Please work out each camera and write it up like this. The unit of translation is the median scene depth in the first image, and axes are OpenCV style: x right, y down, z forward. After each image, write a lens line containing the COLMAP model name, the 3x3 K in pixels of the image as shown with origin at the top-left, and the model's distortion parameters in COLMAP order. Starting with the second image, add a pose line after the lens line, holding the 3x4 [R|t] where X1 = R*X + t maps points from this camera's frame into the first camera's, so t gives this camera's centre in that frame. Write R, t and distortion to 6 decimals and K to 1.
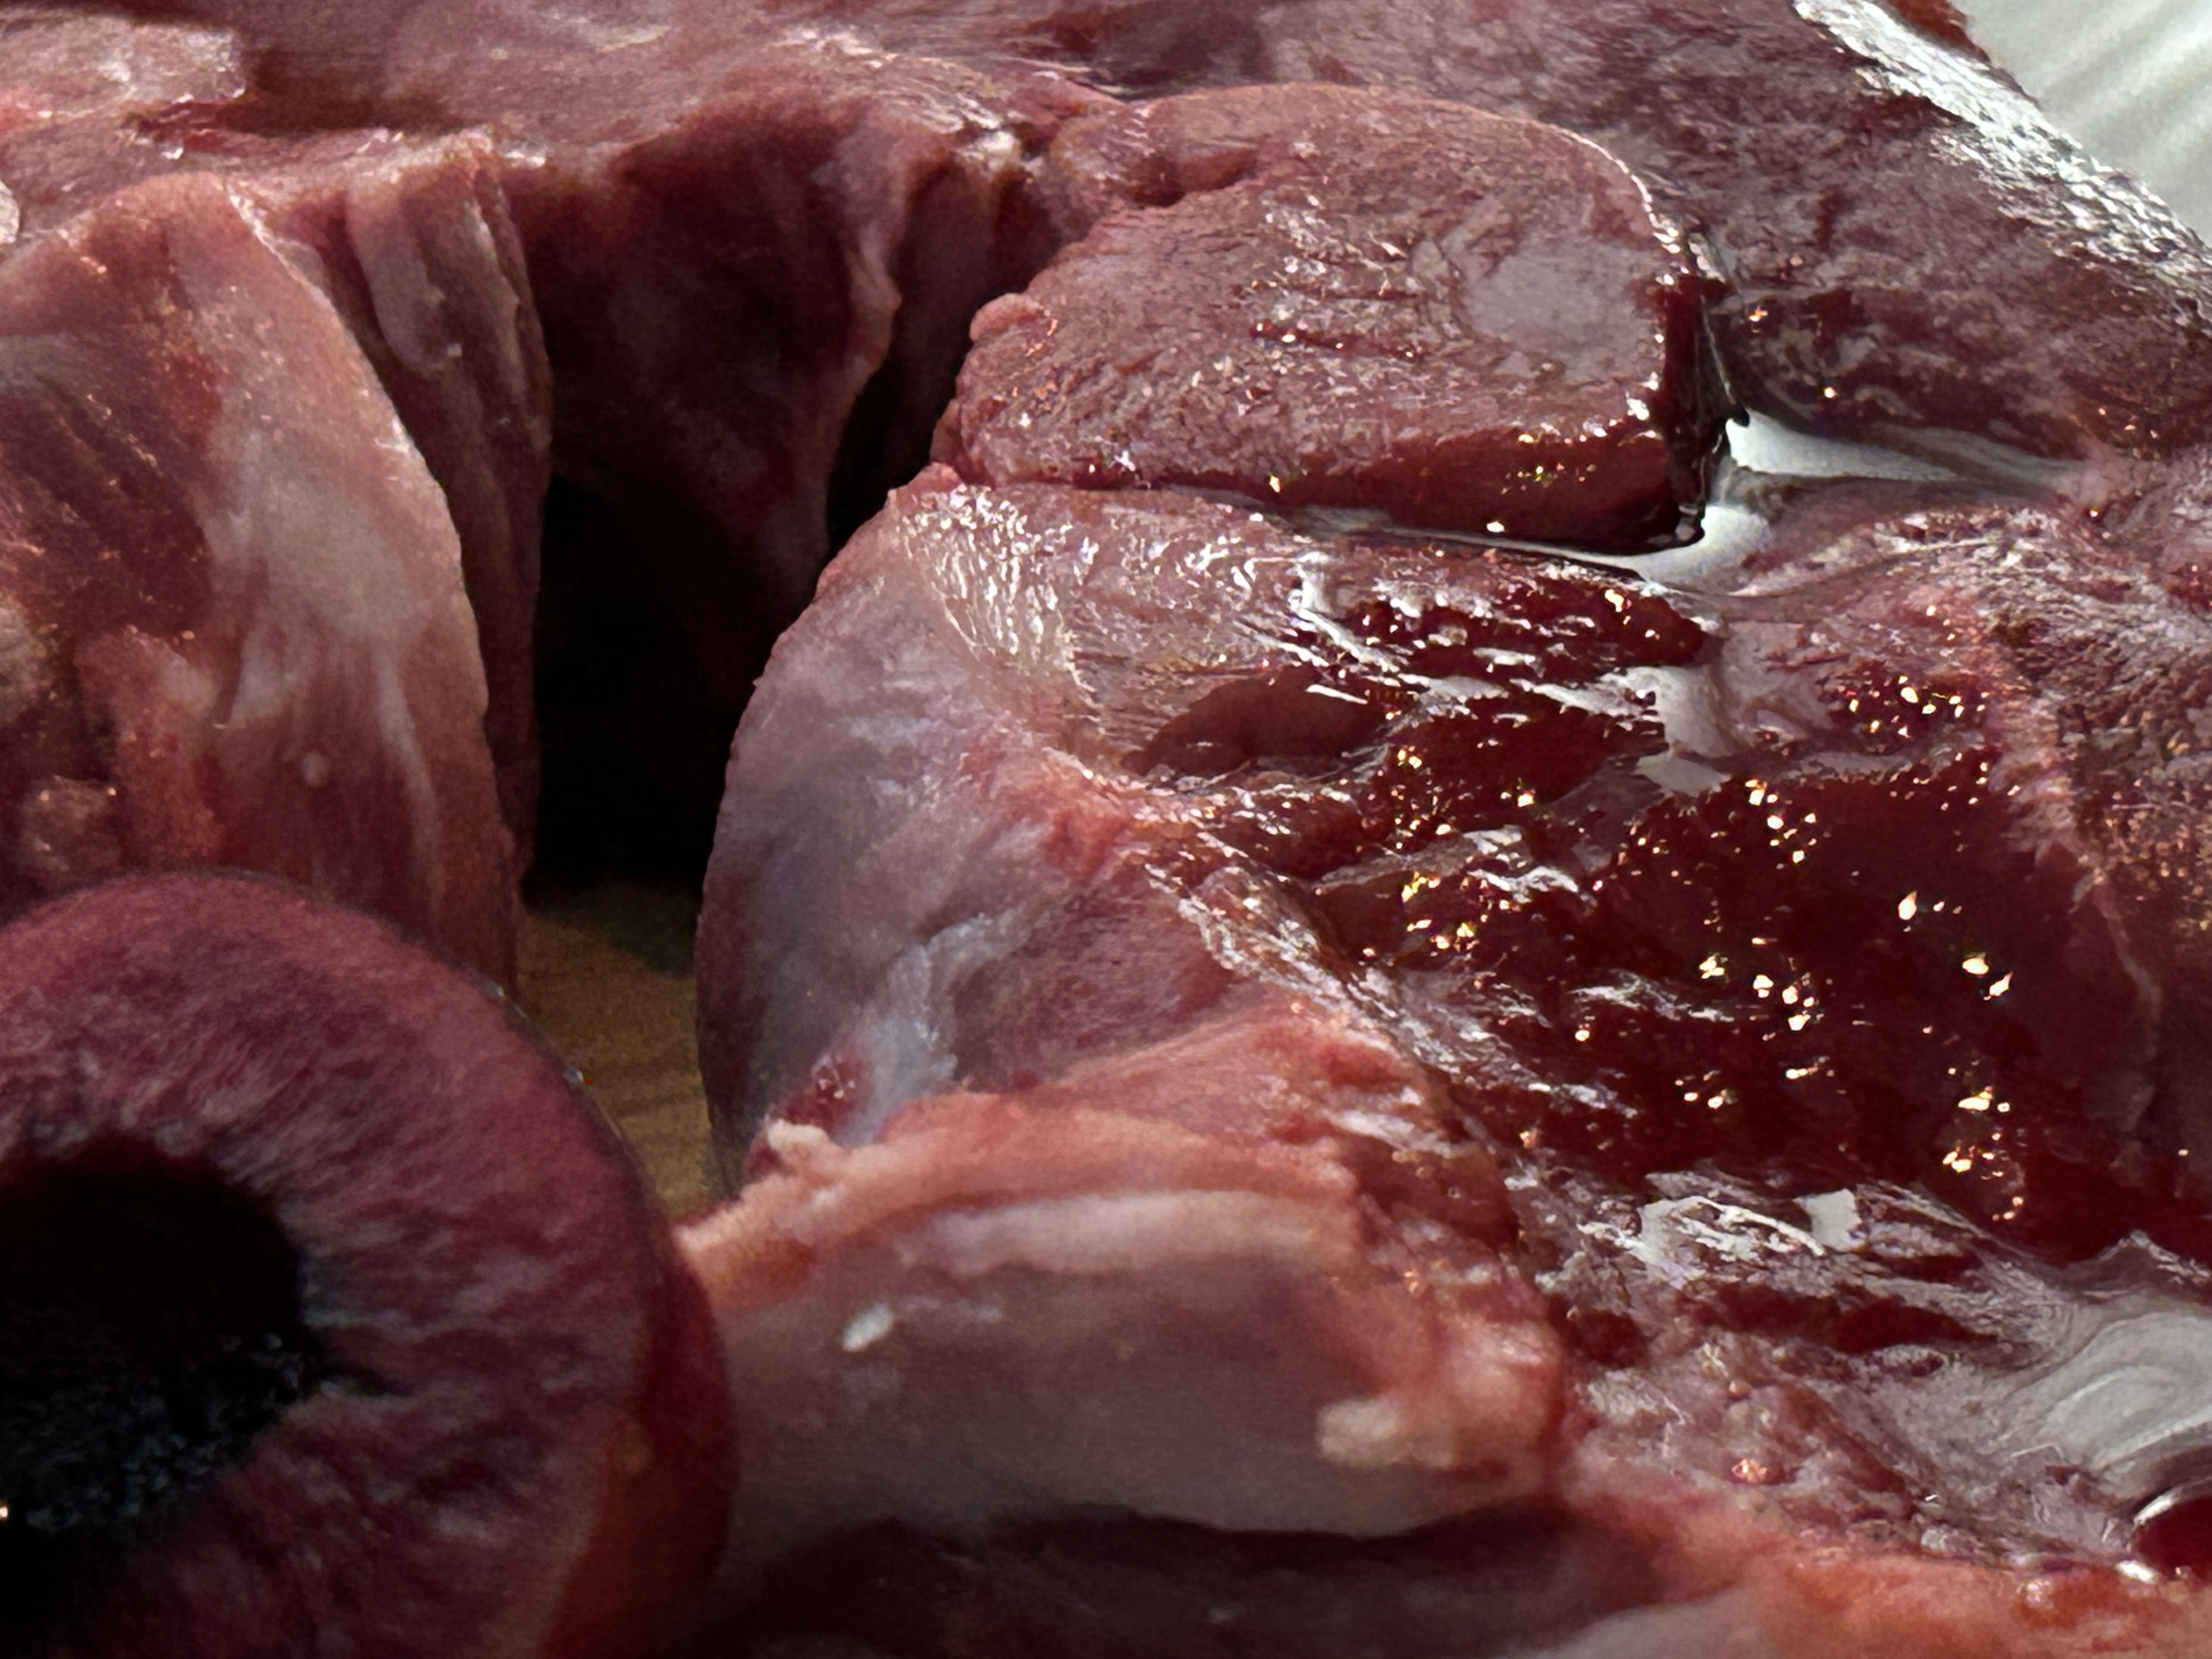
lens RADIAL K [[7128.9, 0, 1107.8], [0, 7128.9, 830.7], [0, 0, 1]] dist [0.290066, 0.000000]
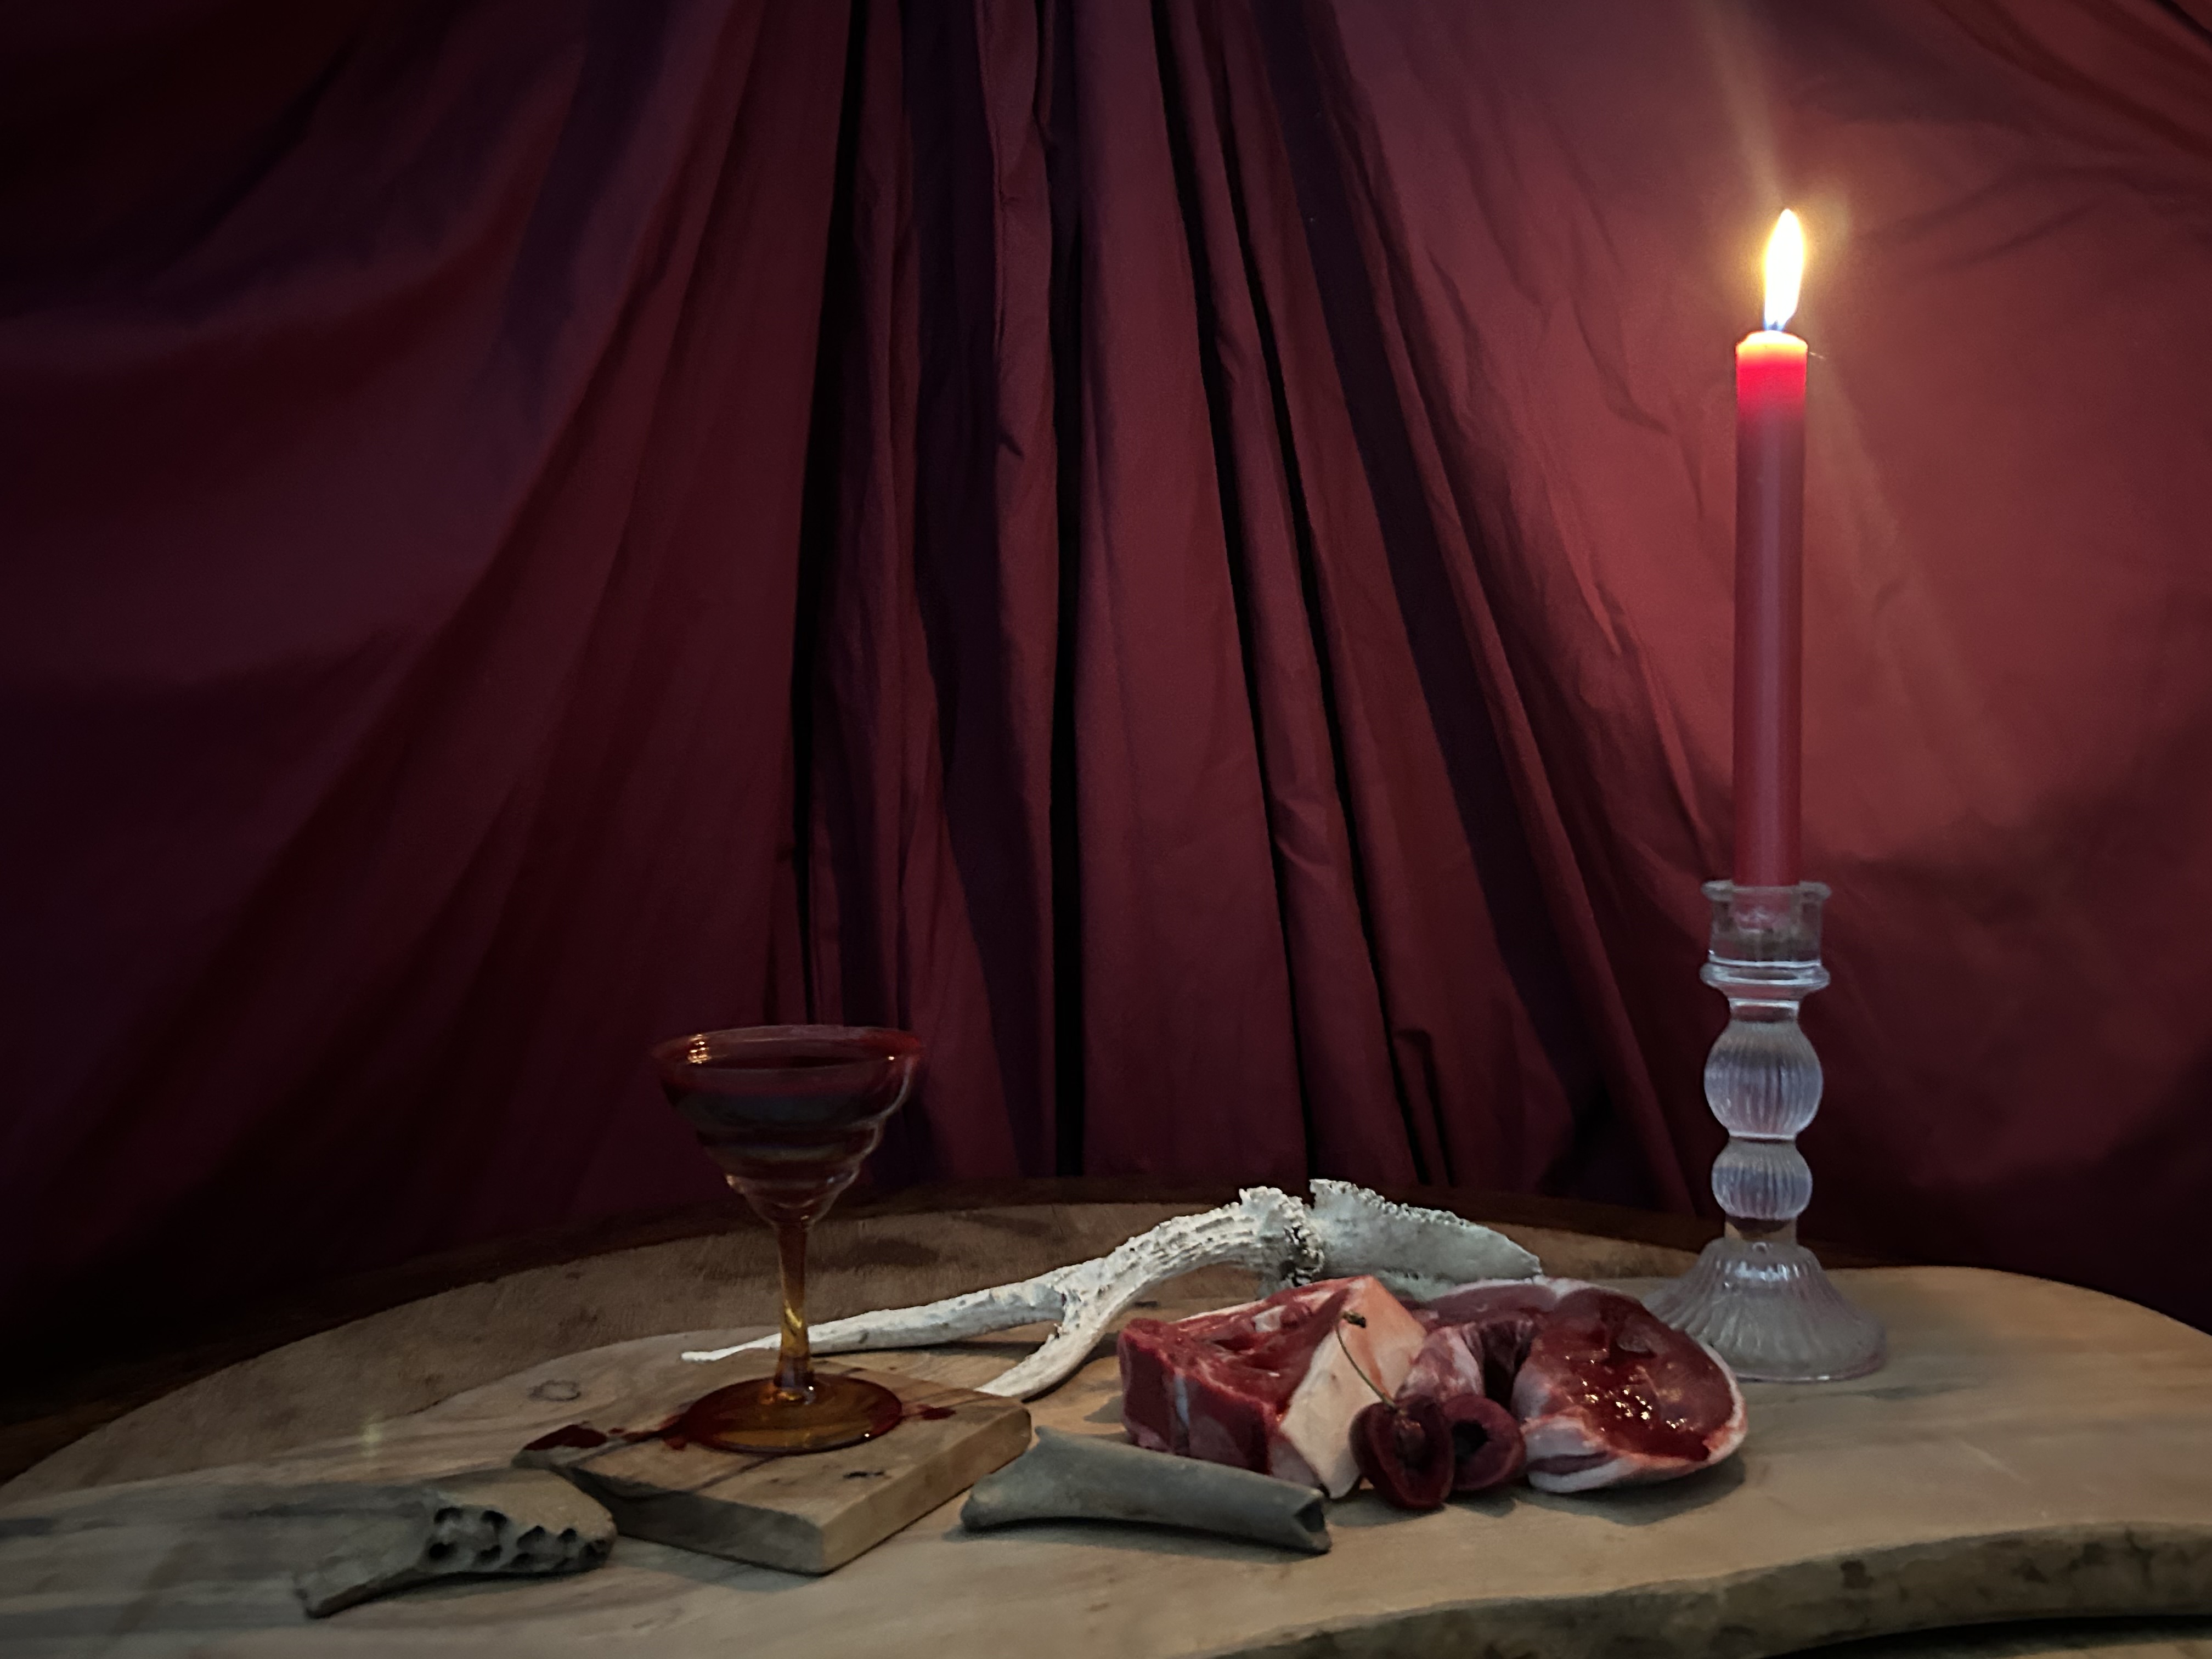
lens RADIAL K [[1983.9, 0, 1115.6], [0, 1983.9, 828.0], [0, 0, 1]] dist [-0.006864, -0.009149]
pose [[0.985718, -0.066517, -0.154710, -0.116671], [0.011372, 0.942881, -0.332936, 0.162305], [0.168019, 0.326422, 0.930171, -1.819725]]
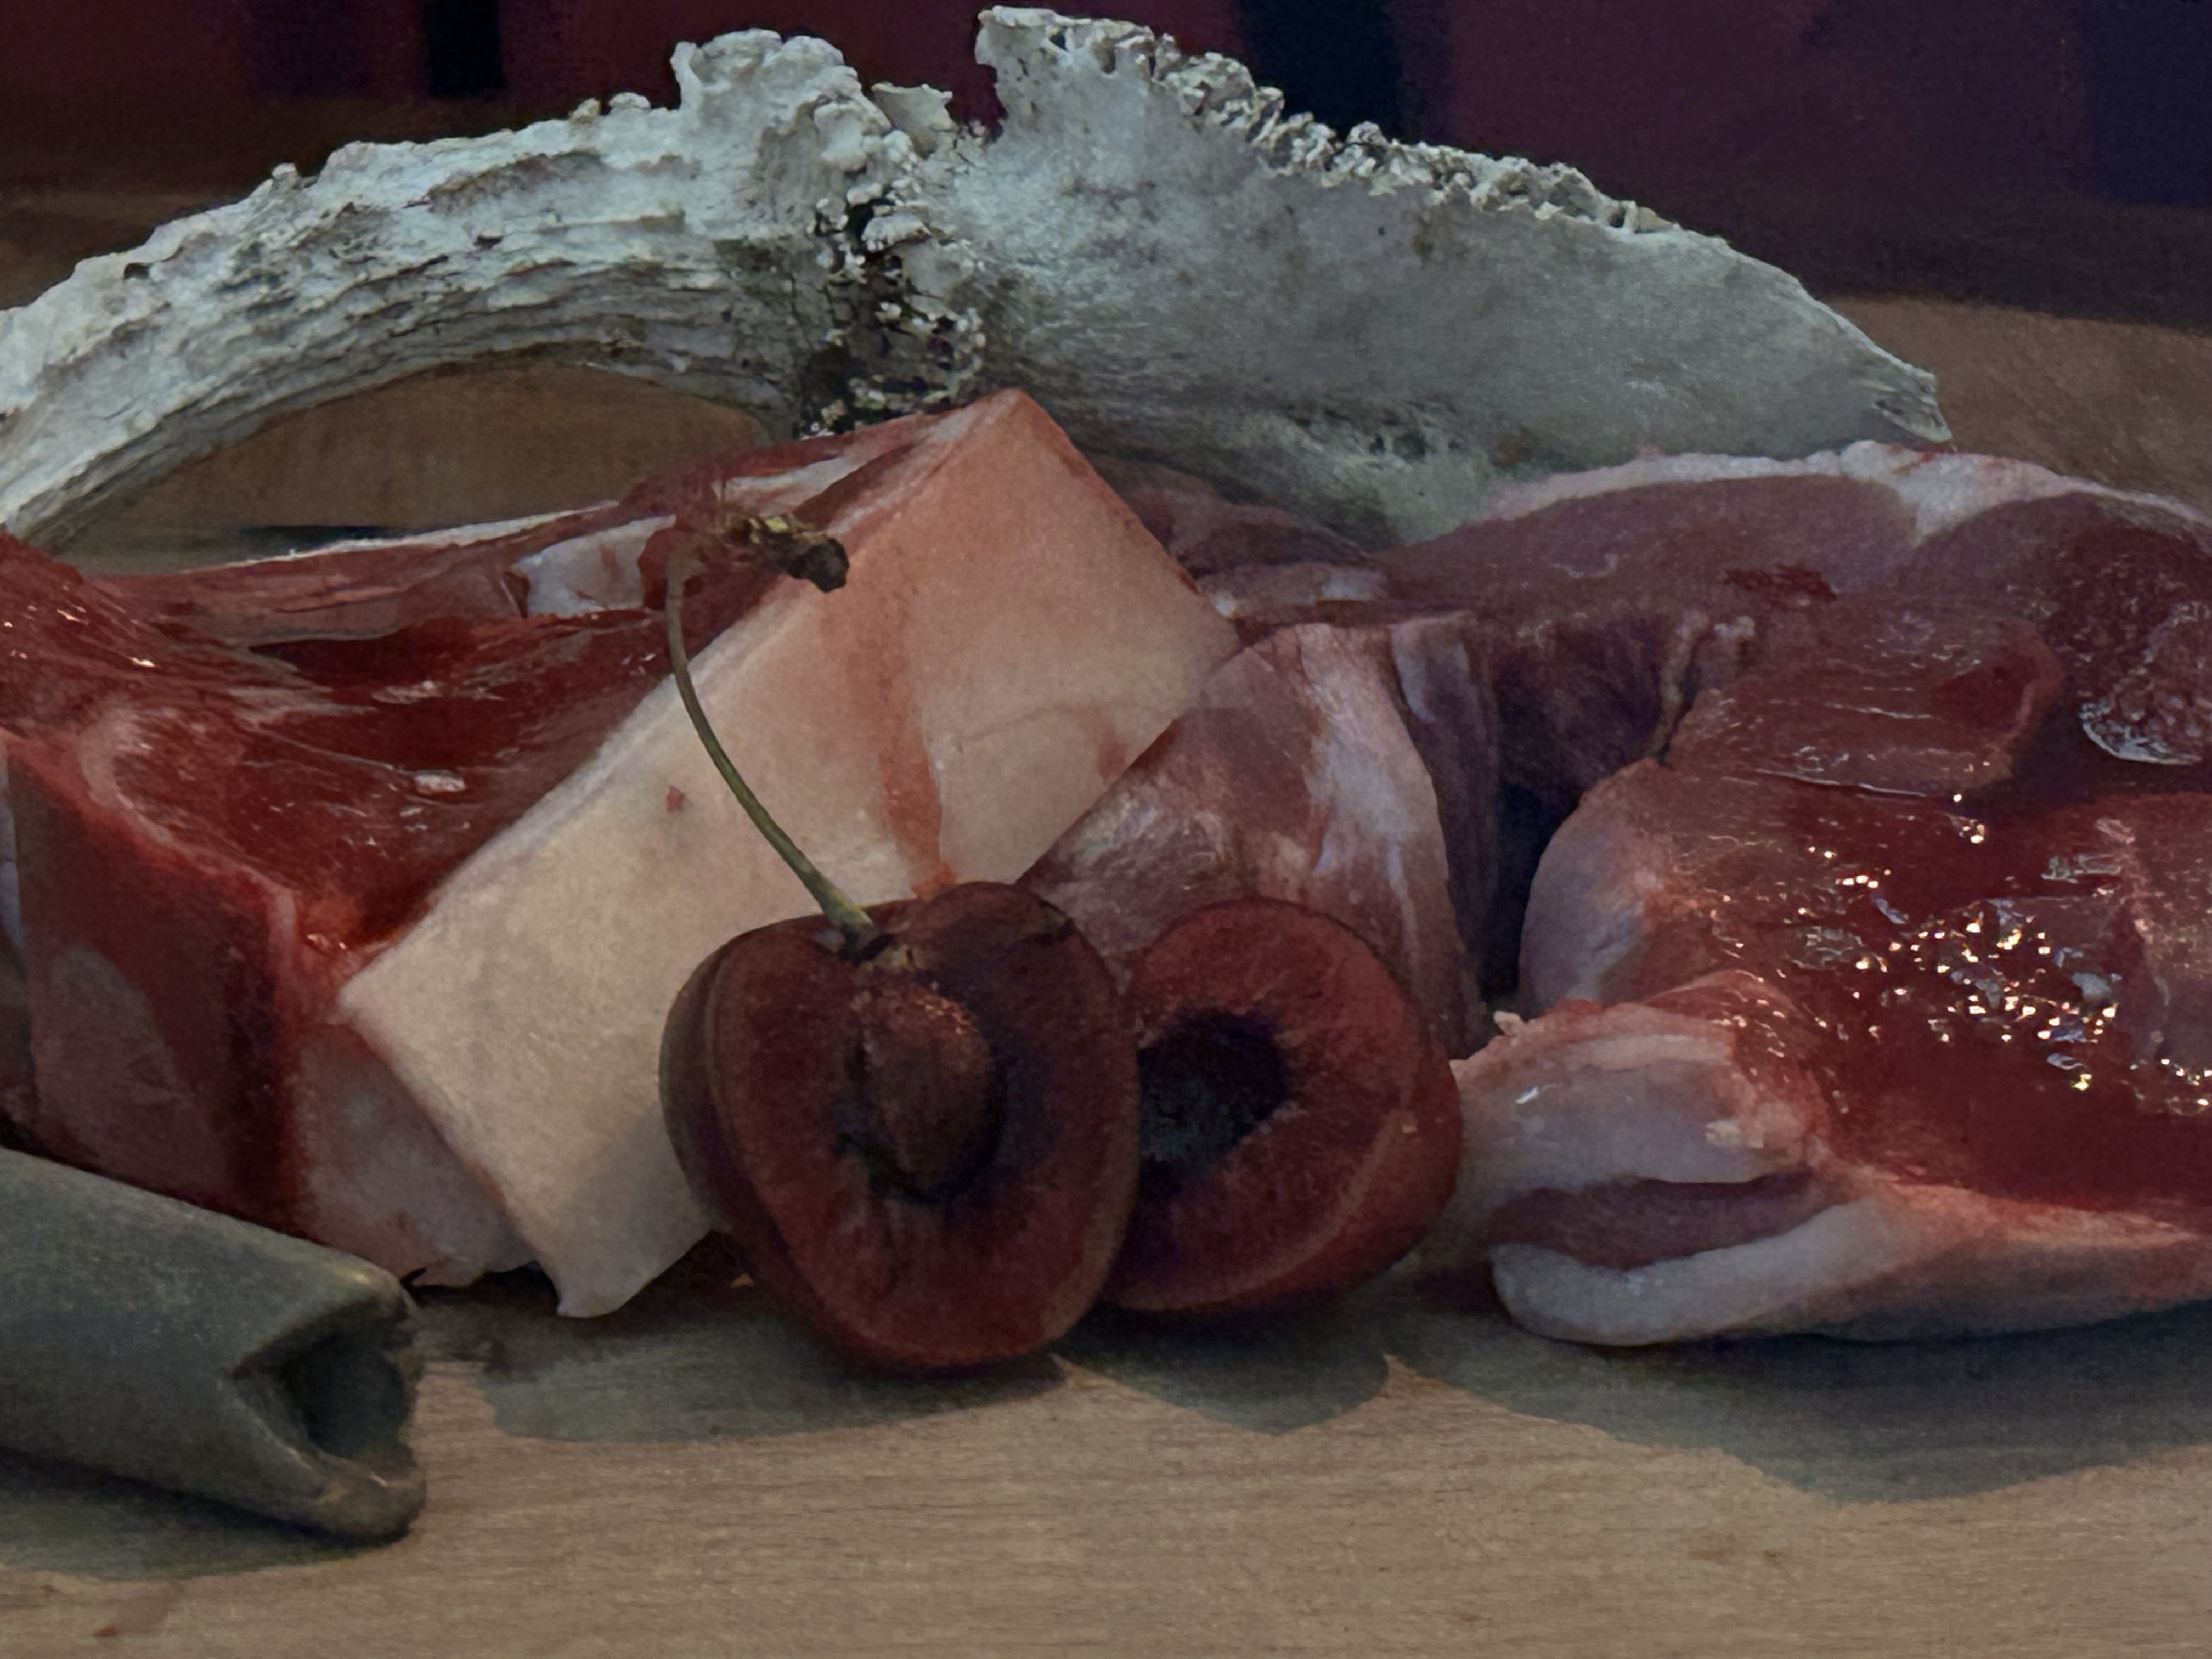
lens RADIAL K [[7128.9, 0, 1101.1], [0, 7128.9, 830.9], [0, 0, 1]] dist [0.290066, 0.000000]
pose [[0.971640, 0.014342, -0.236030, 0.323055], [-0.037450, 0.994895, -0.093710, 0.177167], [0.233481, 0.099892, 0.967217, -1.092432]]
